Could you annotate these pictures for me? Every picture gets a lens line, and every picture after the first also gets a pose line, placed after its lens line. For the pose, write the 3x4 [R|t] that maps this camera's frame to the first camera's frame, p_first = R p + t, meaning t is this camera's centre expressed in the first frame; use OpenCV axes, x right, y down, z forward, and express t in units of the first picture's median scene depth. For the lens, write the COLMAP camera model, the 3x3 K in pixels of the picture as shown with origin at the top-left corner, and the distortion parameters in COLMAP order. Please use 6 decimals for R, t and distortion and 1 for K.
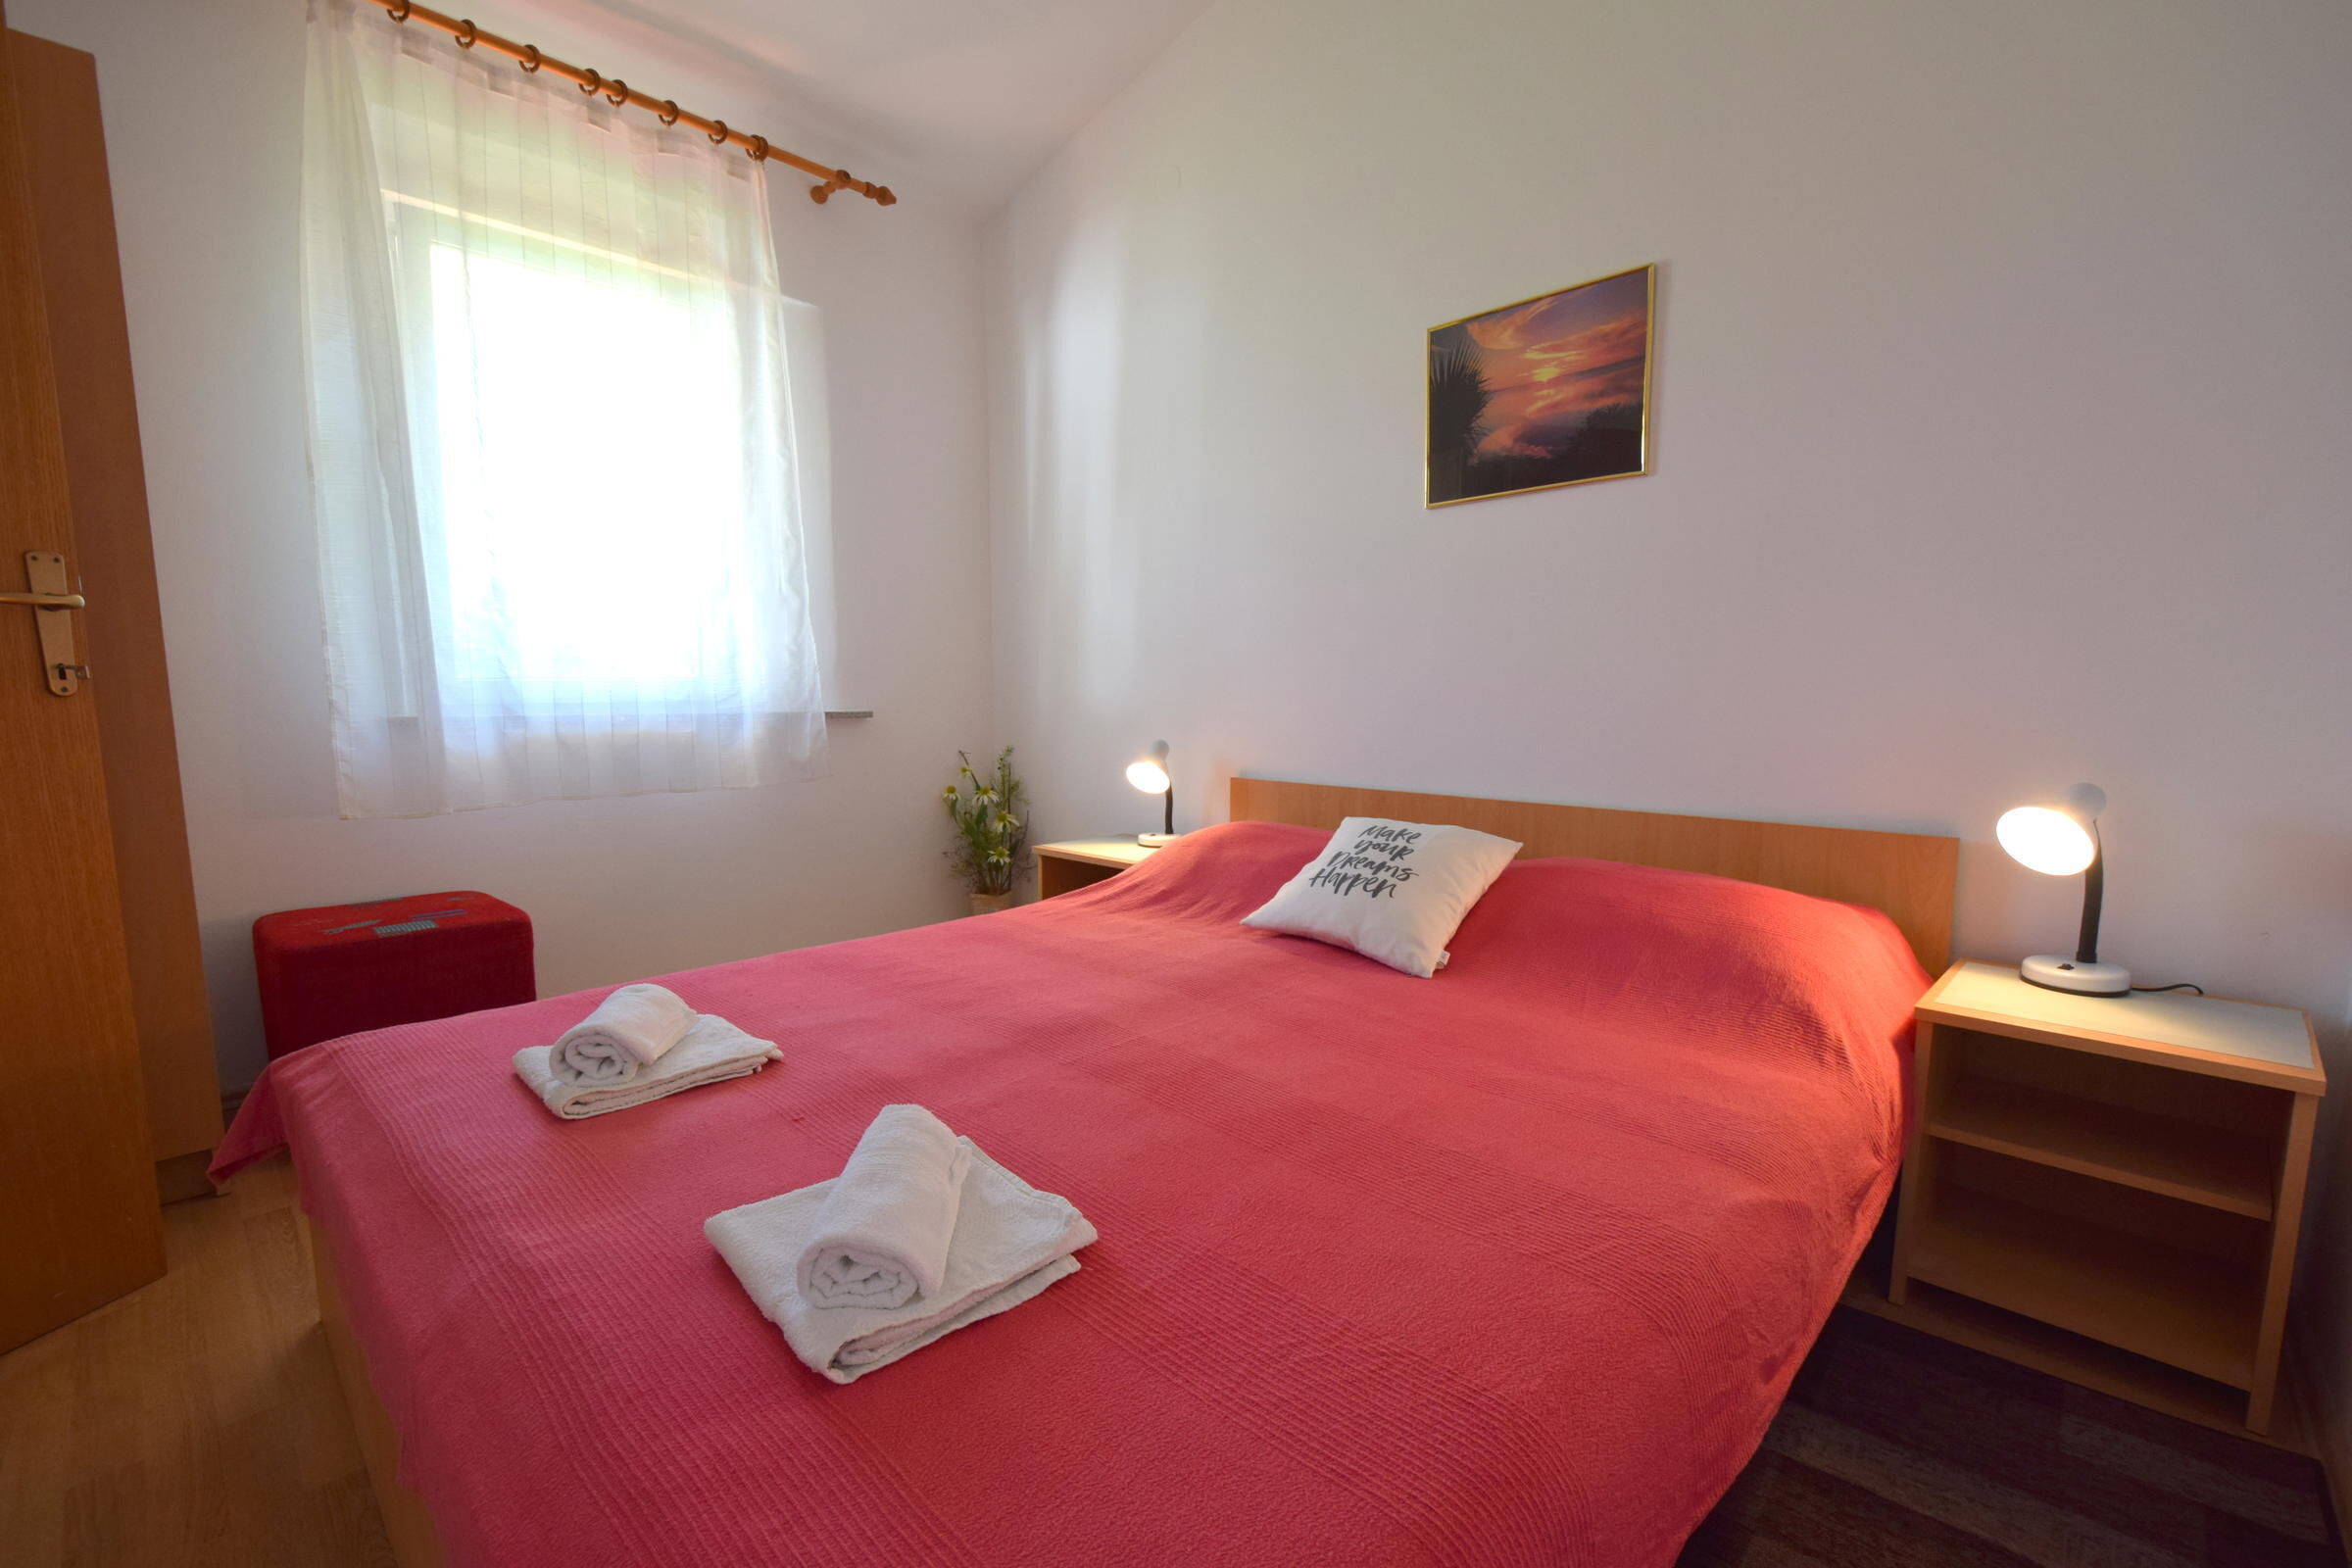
lens RADIAL K [[1018.9, 0, 1189.4], [0, 1018.9, 821.7], [0, 0, 1]] dist [0.001670, -0.007511]
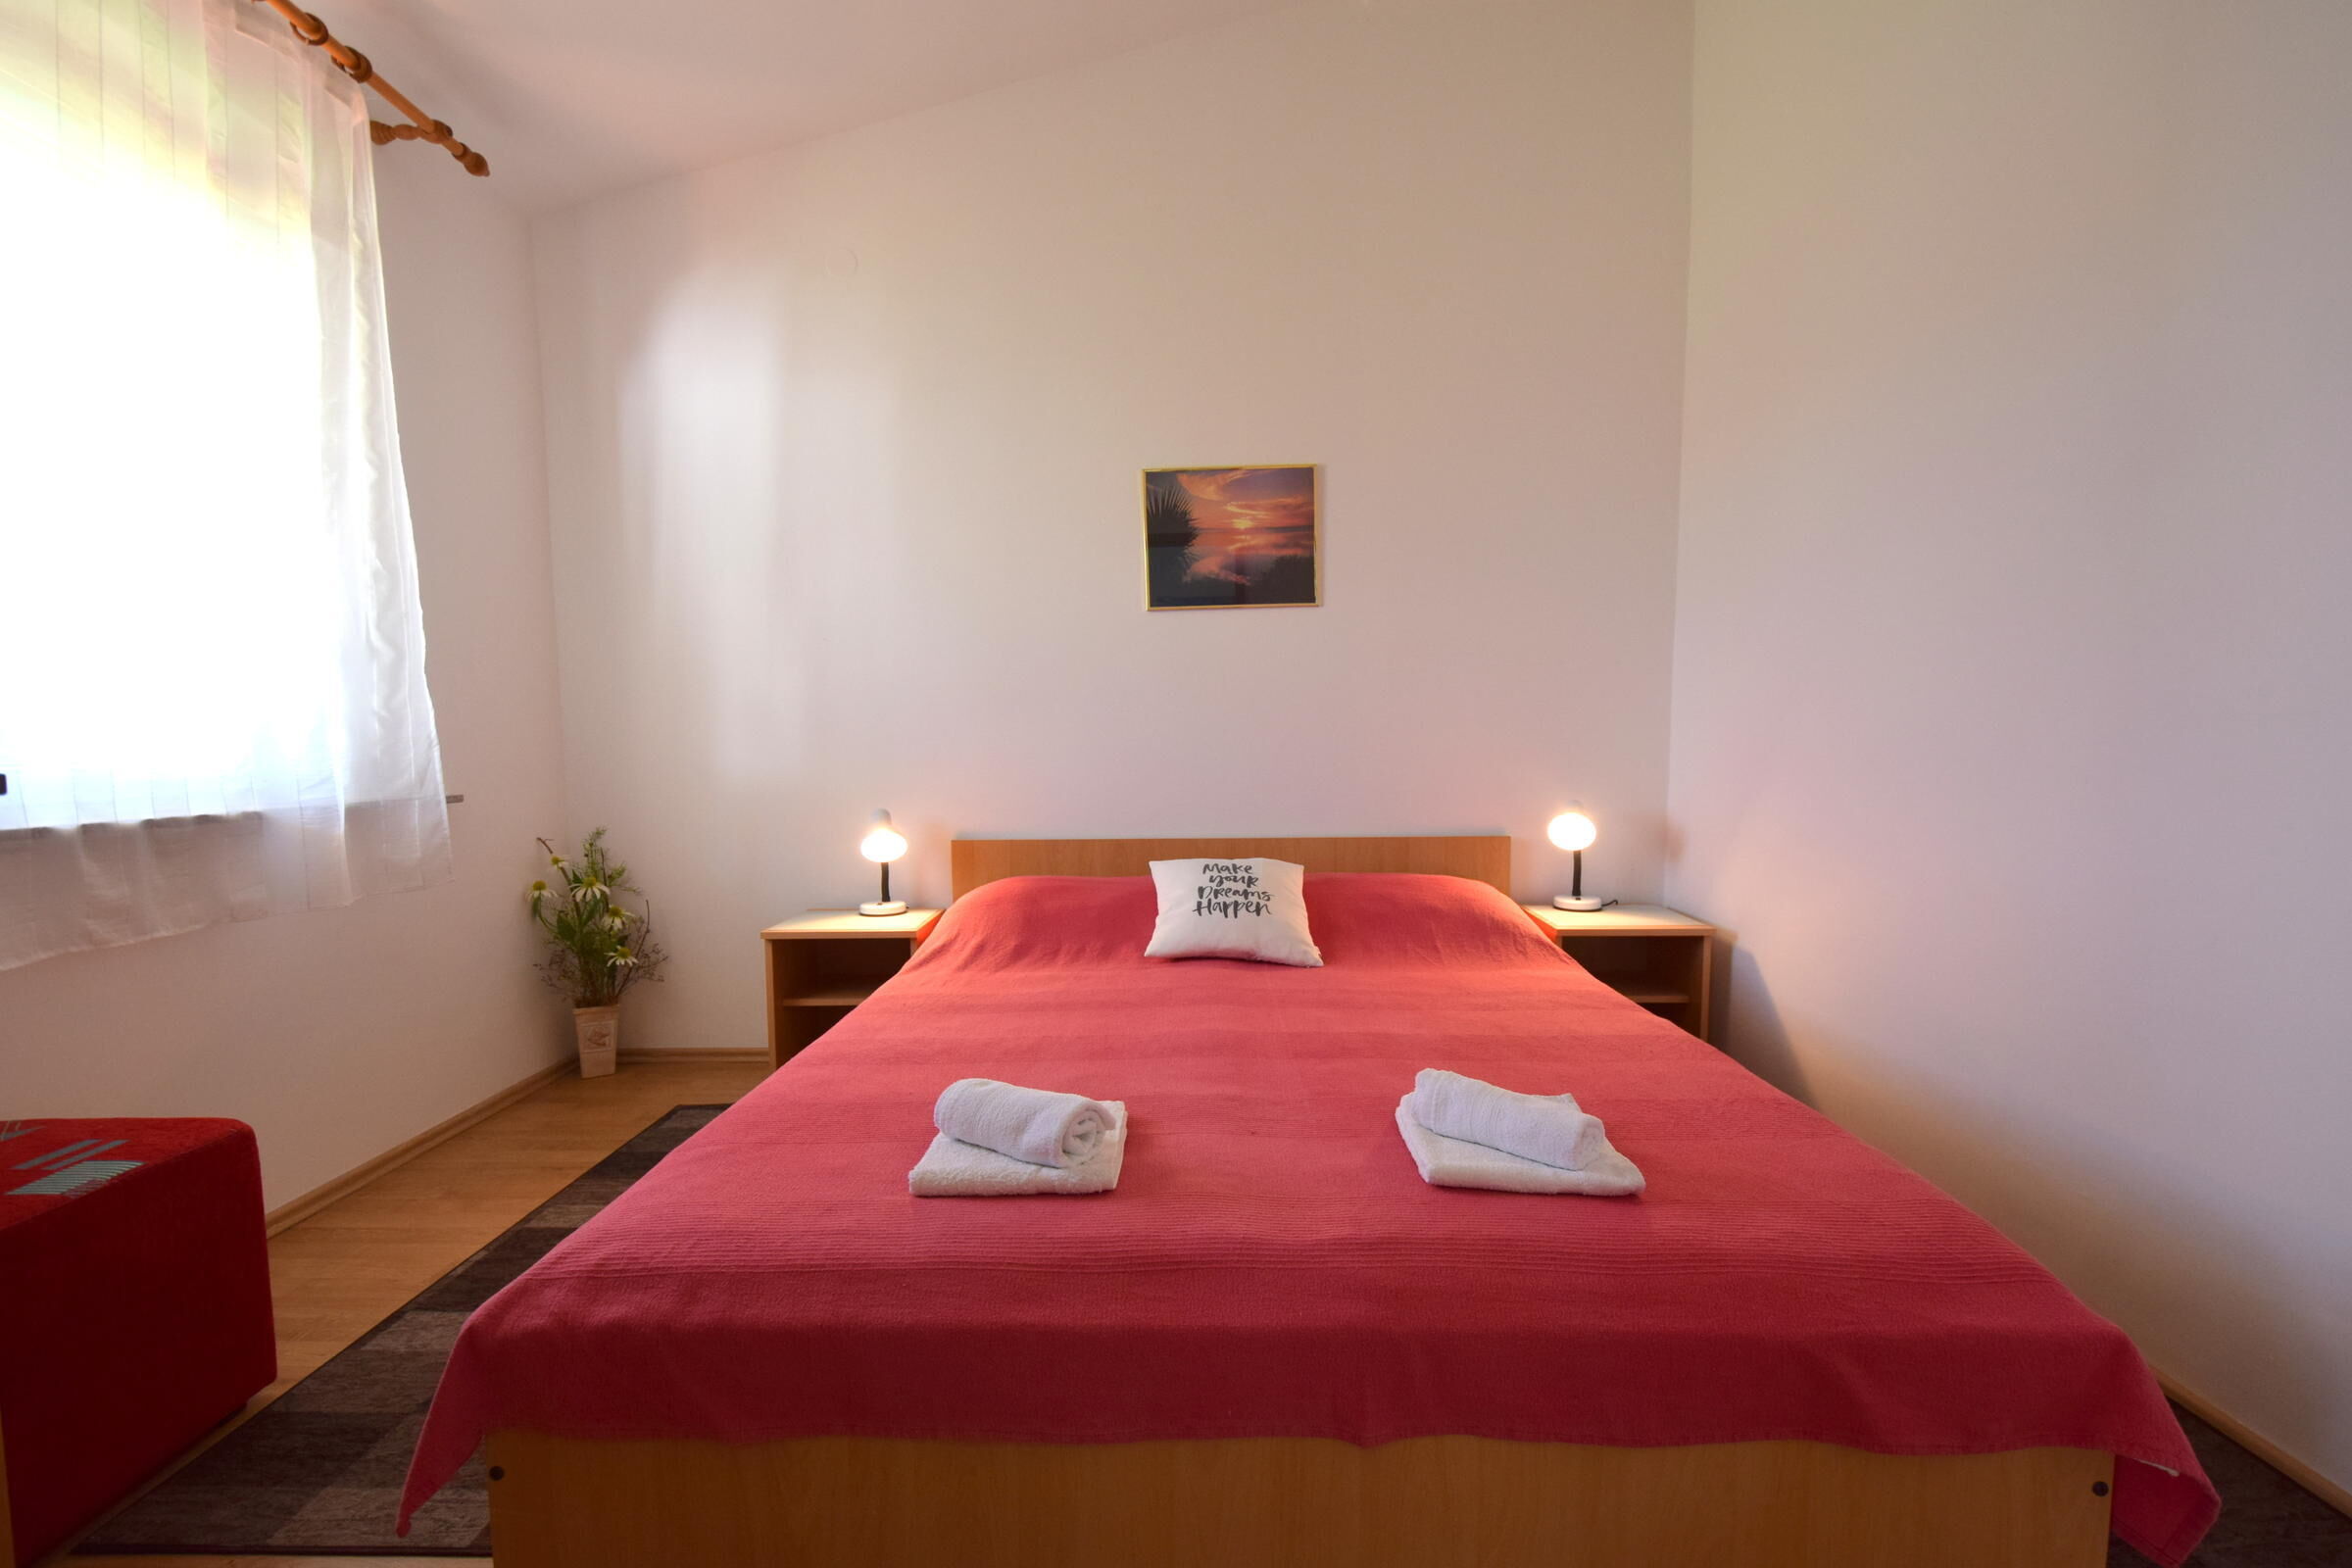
lens RADIAL K [[1018.9, 0, 1189.4], [0, 1018.9, 821.7], [0, 0, 1]] dist [0.001670, -0.007511]
pose [[0.726047, -0.065767, 0.684493, -0.637399], [0.100108, 0.994920, -0.010592, -0.034003], [-0.680319, 0.076213, 0.728943, 0.080406]]
